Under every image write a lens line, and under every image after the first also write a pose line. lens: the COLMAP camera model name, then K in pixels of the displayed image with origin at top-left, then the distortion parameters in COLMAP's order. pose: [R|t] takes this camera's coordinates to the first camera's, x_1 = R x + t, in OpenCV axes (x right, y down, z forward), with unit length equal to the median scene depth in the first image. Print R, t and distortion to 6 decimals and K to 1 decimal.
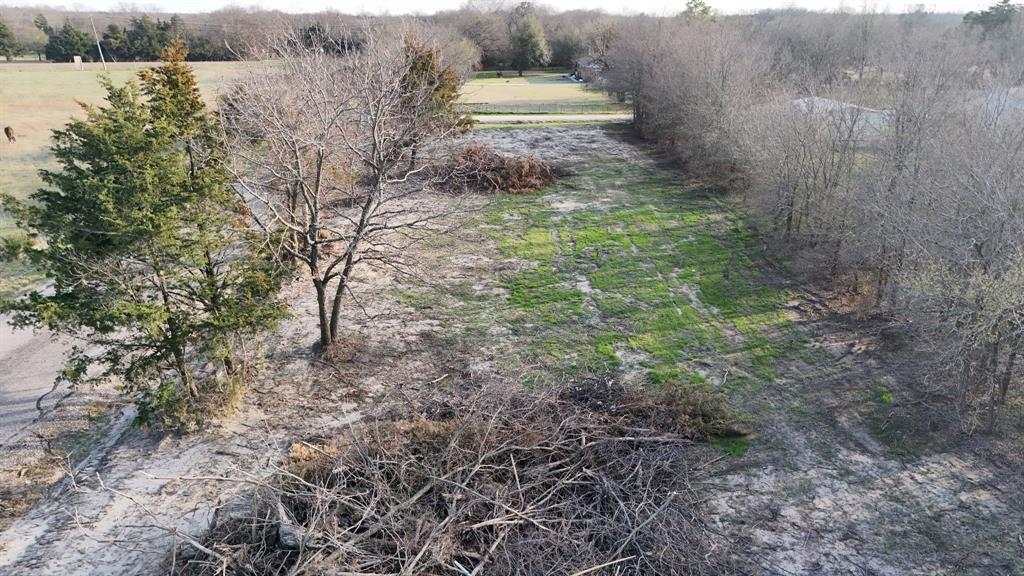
lens RADIAL K [[751.7, 0, 511.4], [0, 751.7, 296.9], [0, 0, 1]] dist [0.077073, -0.075700]
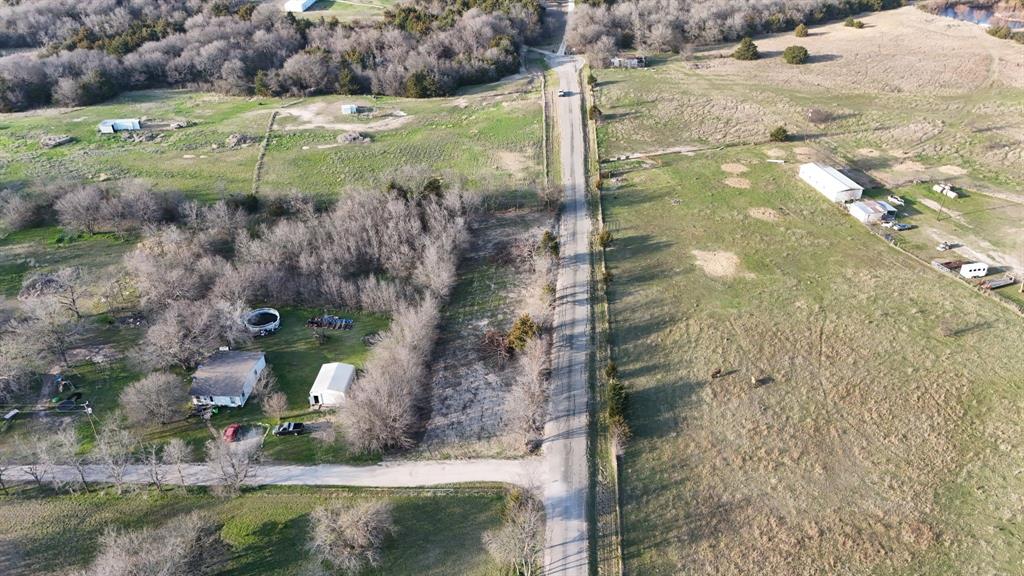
lens RADIAL K [[751.7, 0, 511.4], [0, 751.7, 287.7], [0, 0, 1]] dist [0.077073, -0.075700]
pose [[-0.995984, -0.041872, 0.079141, -0.339828], [0.036197, 0.620158, 0.783642, -3.071197], [-0.081893, 0.783359, -0.616151, 3.124733]]
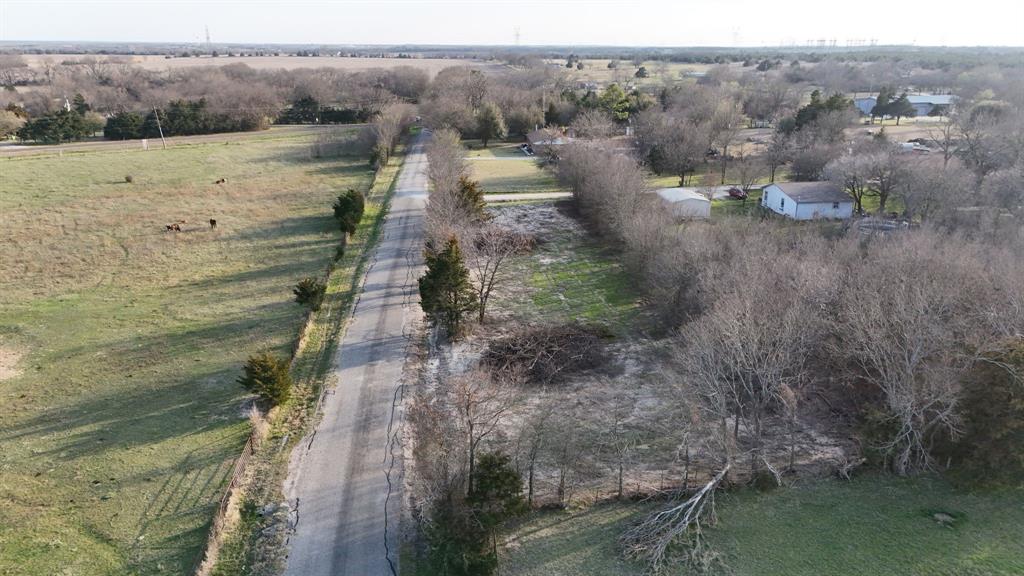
lens RADIAL K [[751.7, 0, 511.2], [0, 751.7, 289.4], [0, 0, 1]] dist [0.077073, -0.075700]
pose [[0.996263, -0.031151, 0.080559, -0.202452], [0.034307, 0.998685, -0.038095, 0.035877], [-0.079266, 0.040716, 0.996022, -1.111052]]
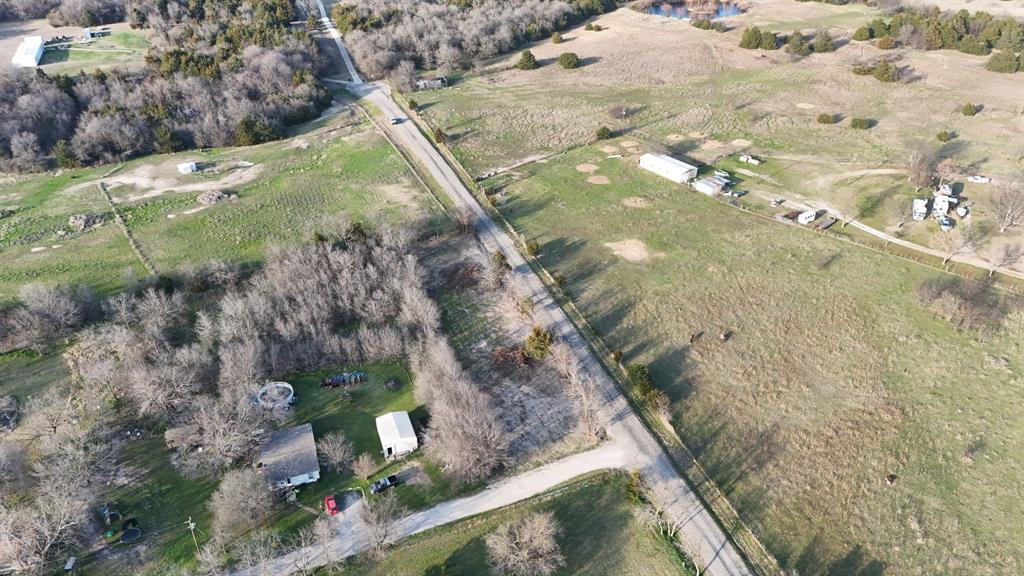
lens RADIAL K [[751.7, 0, 511.4], [0, 751.7, 288.2], [0, 0, 1]] dist [0.077073, -0.075700]
pose [[-0.945720, 0.173433, -0.274835, 0.965590], [-0.106874, 0.632678, 0.767005, -3.352077], [0.306906, 0.754745, -0.579801, 3.139838]]
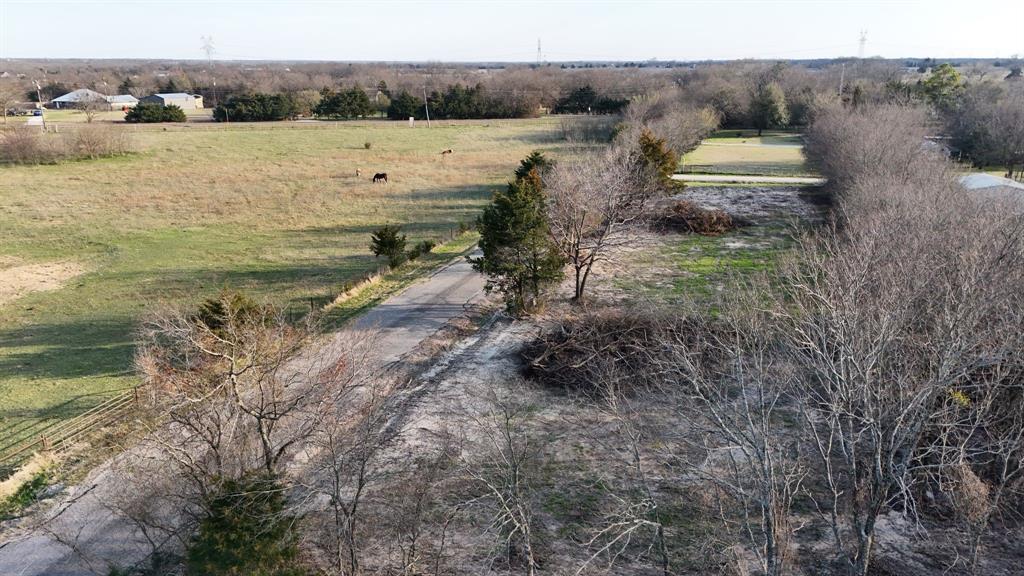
lens RADIAL K [[751.7, 0, 510.0], [0, 751.7, 286.9], [0, 0, 1]] dist [0.077073, -0.075700]
pose [[0.944864, 0.085567, -0.316085, 0.136442], [-0.105554, 0.993320, -0.046629, 0.084933], [0.309983, 0.077422, 0.947584, -0.603453]]
